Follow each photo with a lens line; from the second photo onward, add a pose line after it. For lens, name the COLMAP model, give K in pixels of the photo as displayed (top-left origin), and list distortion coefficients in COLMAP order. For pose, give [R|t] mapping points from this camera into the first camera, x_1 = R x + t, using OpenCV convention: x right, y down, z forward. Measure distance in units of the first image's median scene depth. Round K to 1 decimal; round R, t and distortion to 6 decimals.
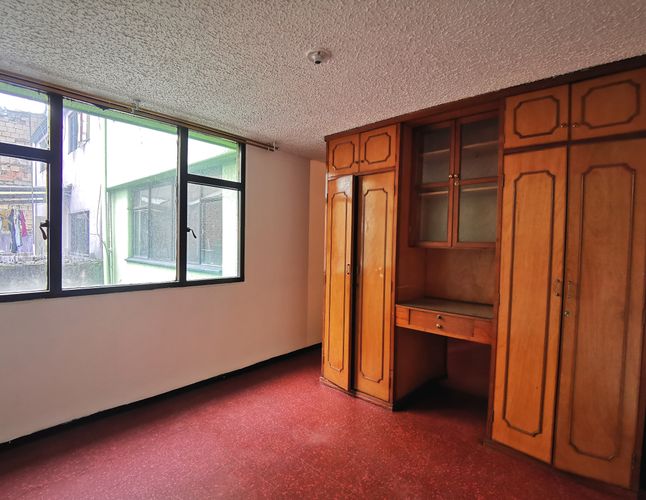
lens RADIAL K [[348.1, 0, 318.2], [0, 348.1, 253.7], [0, 0, 1]] dist [-0.050408, -0.003954]
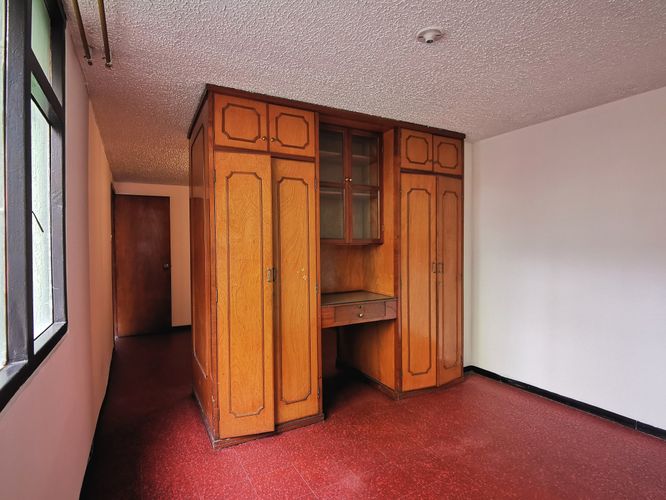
lens RADIAL K [[376.2, 0, 333.2], [0, 376.2, 251.3], [0, 0, 1]] dist [-0.005697, -0.000993]
pose [[0.281220, -0.037981, 0.958891, -0.935335], [0.042474, 0.998730, 0.027102, -0.034172], [-0.958703, 0.033107, 0.282476, 0.855993]]
